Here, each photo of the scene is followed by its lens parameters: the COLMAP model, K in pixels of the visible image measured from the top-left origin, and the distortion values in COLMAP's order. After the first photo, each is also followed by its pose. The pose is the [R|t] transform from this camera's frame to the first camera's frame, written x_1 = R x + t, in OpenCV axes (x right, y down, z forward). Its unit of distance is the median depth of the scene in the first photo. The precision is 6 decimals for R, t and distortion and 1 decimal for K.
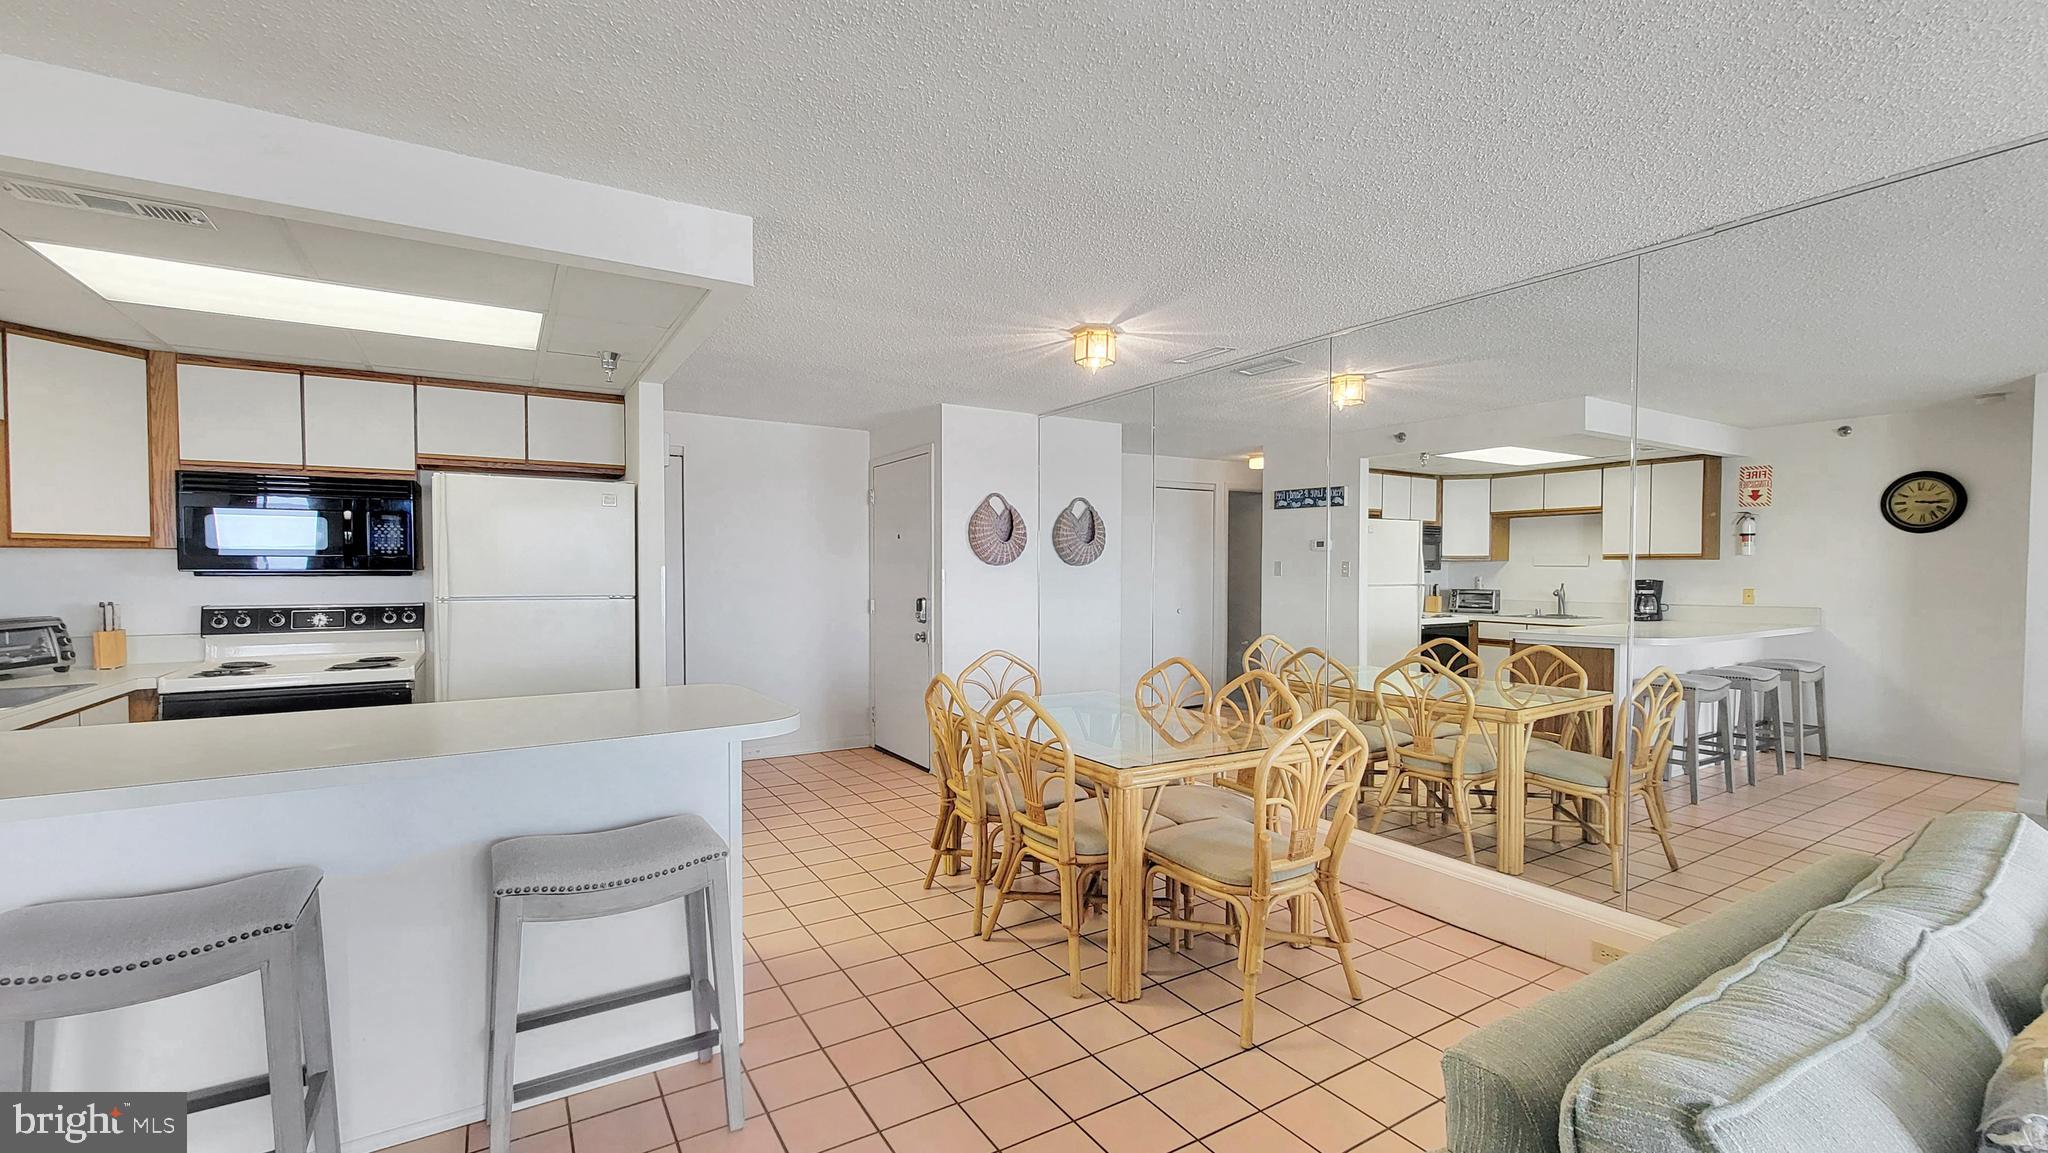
lens RADIAL K [[856.6, 0, 1020.7], [0, 856.6, 589.2], [0, 0, 1]] dist [-0.001365, 0.002021]
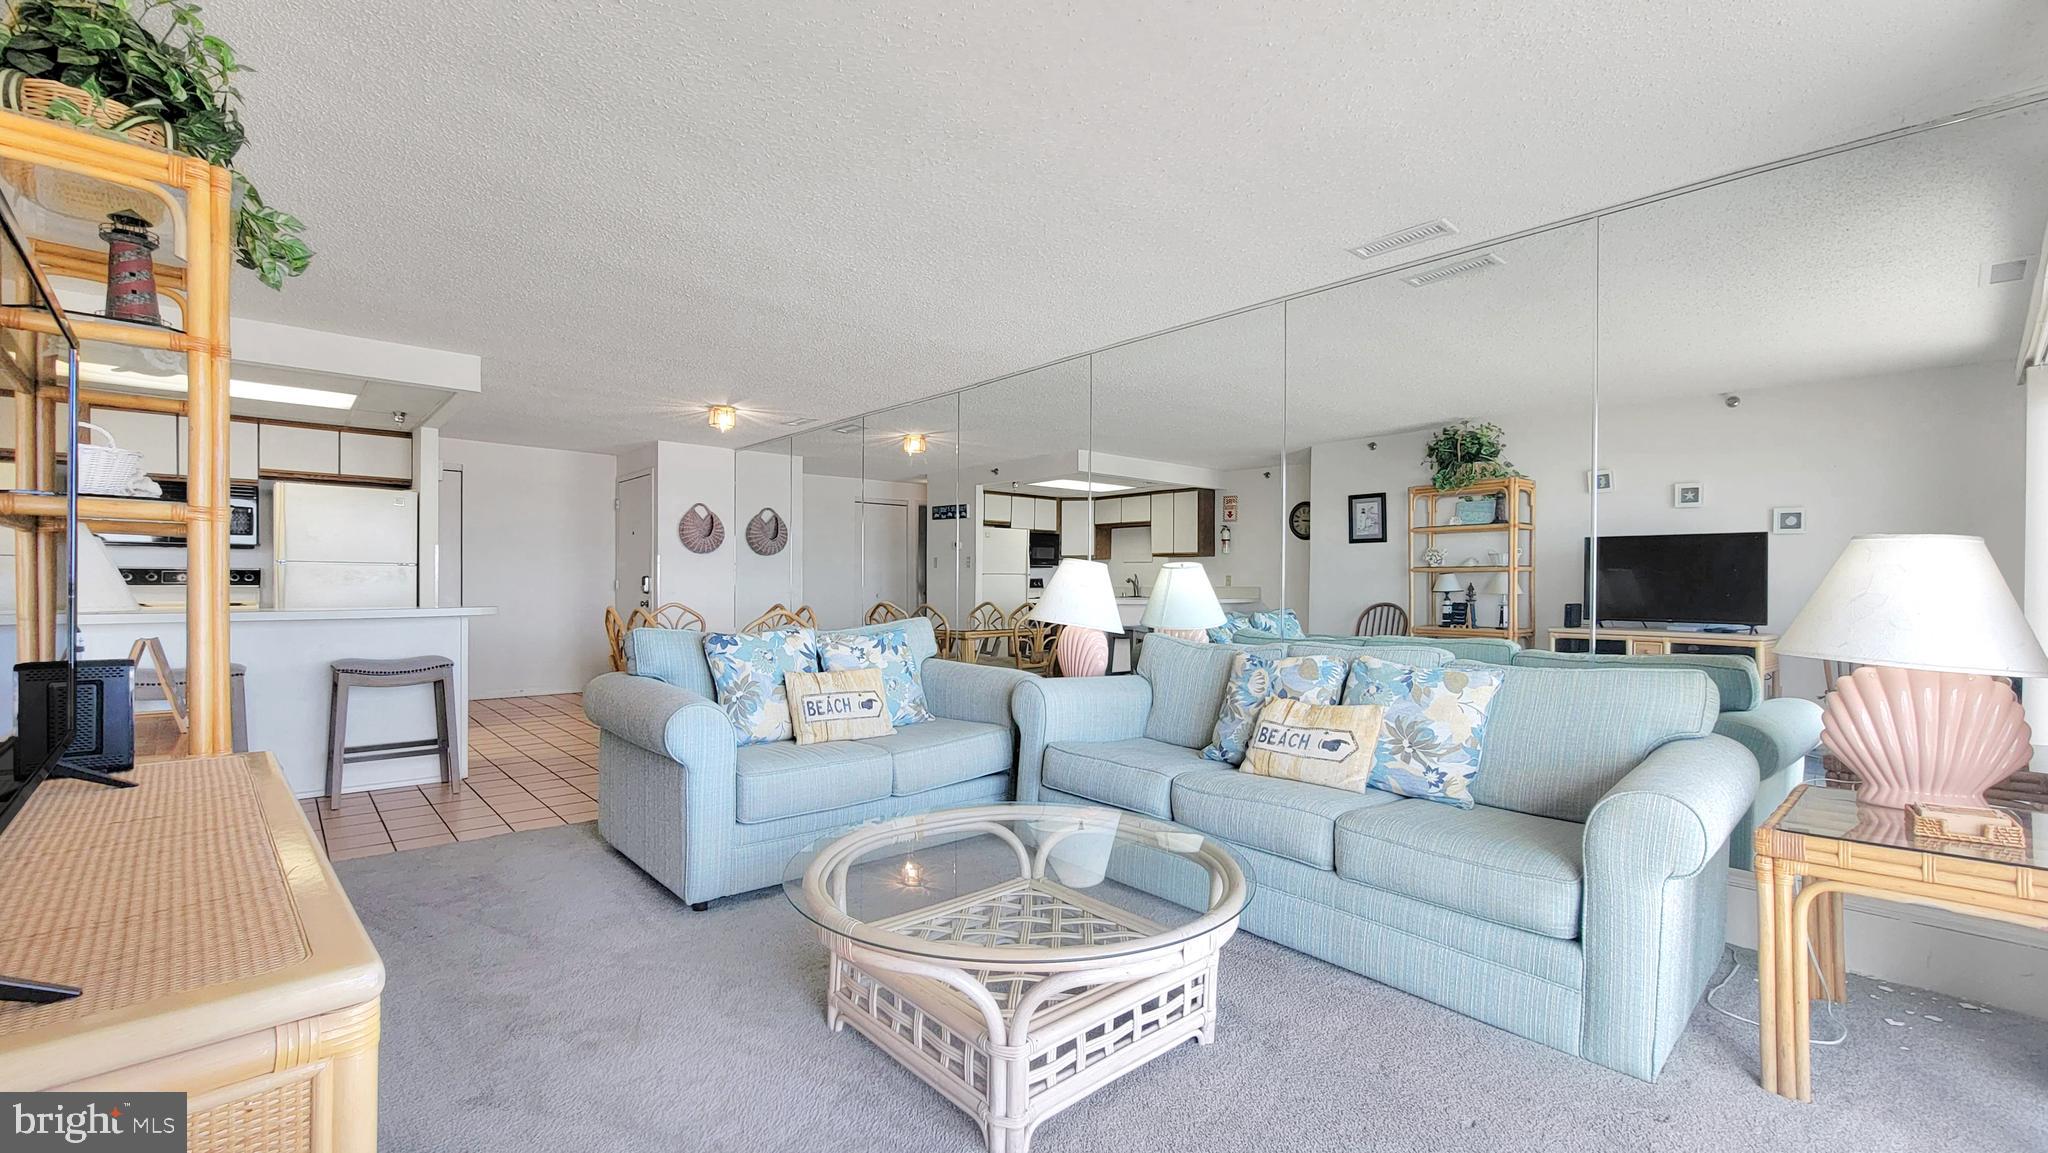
lens RADIAL K [[856.6, 0, 1032.0], [0, 856.6, 579.7], [0, 0, 1]] dist [-0.001365, 0.002021]
pose [[0.982879, 0.002067, 0.184240, 0.261317], [0.003981, 0.999466, -0.032447, 0.066606], [-0.184208, 0.032625, 0.982346, -0.529649]]
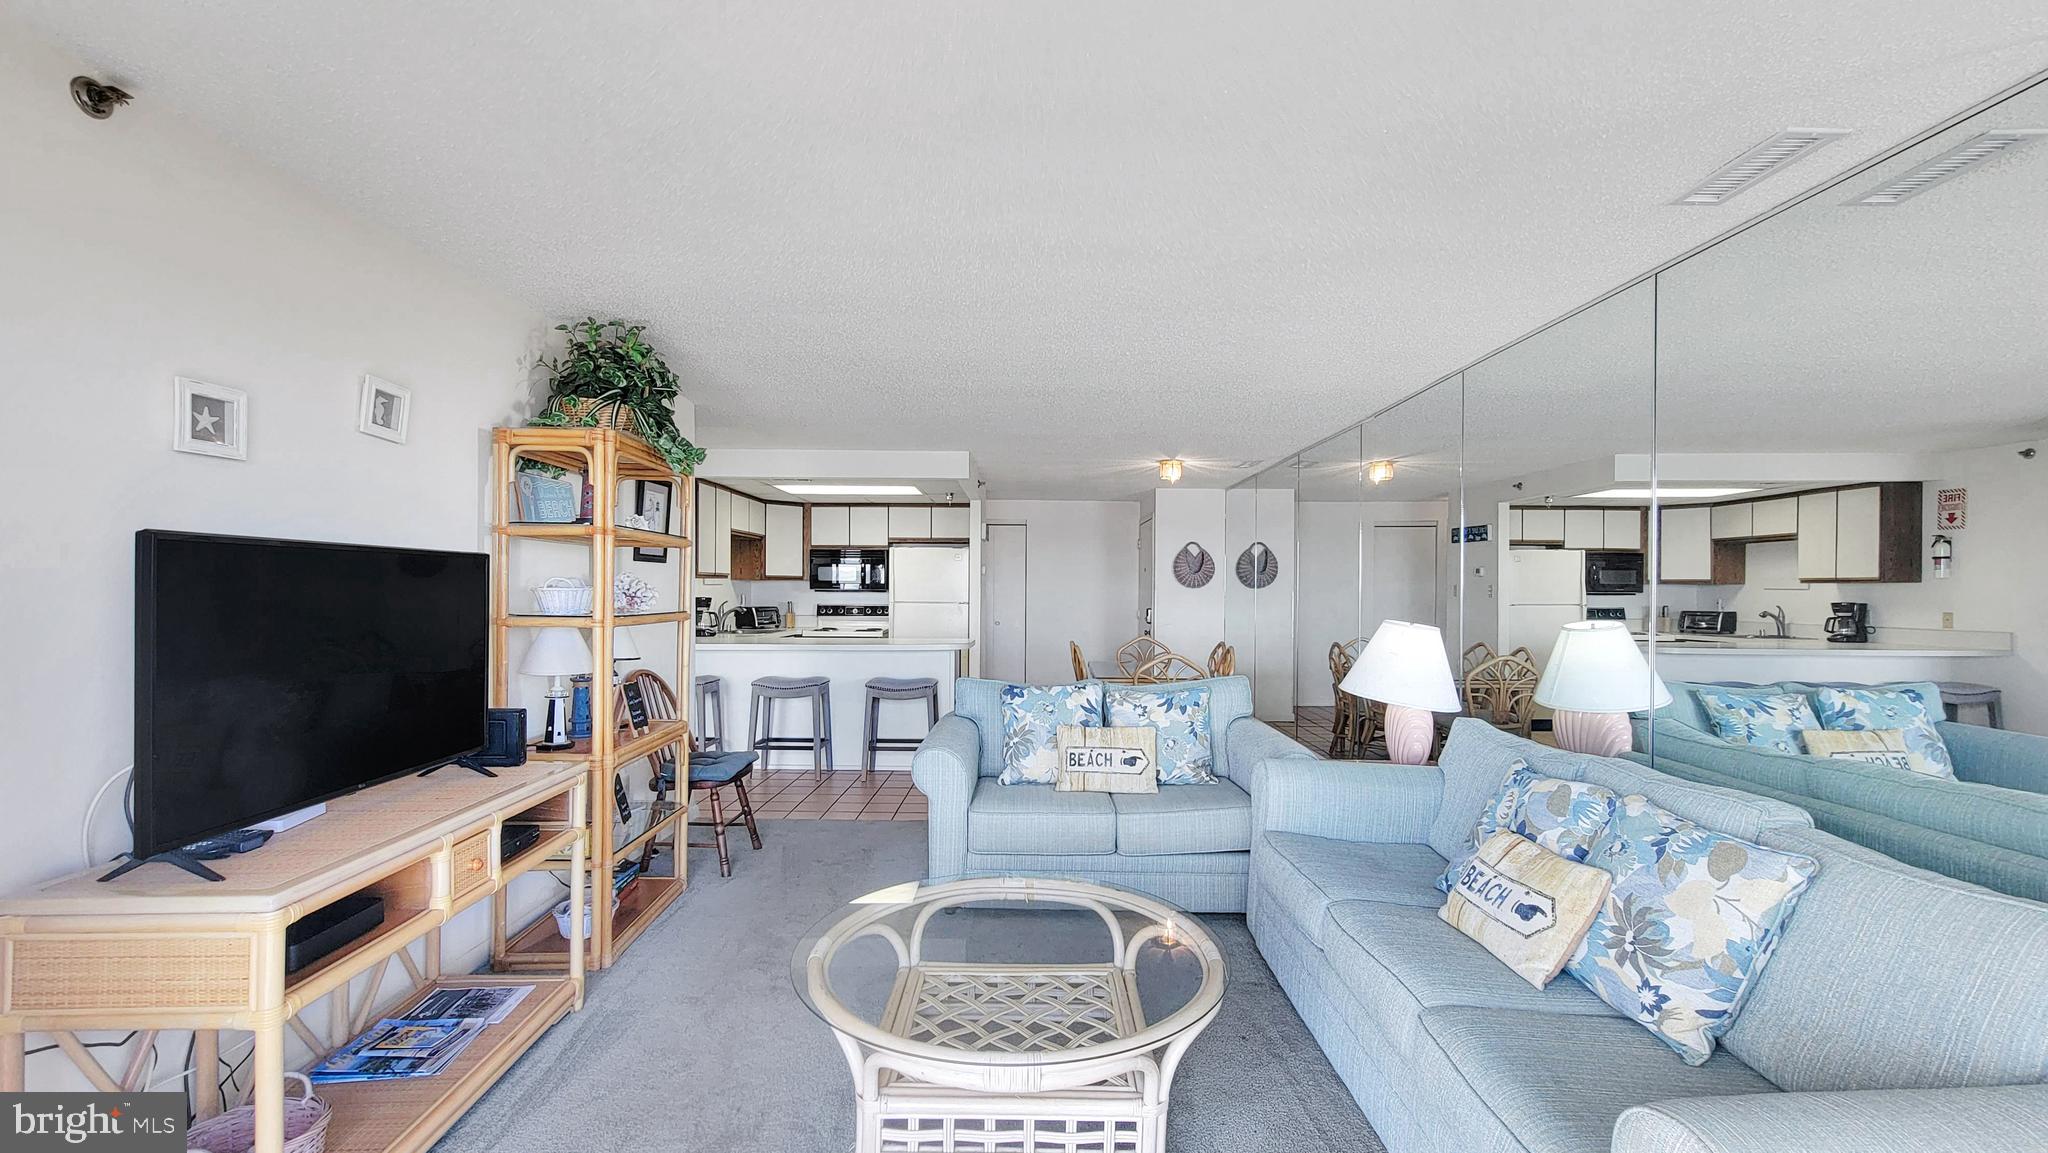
lens RADIAL K [[856.6, 0, 1024.8], [0, 856.6, 579.2], [0, 0, 1]] dist [-0.001365, 0.002021]
pose [[0.846142, -0.005463, -0.532929, 0.560138], [-0.016434, 0.999205, -0.036335, 0.018408], [0.532703, 0.039502, 0.845380, -0.497826]]
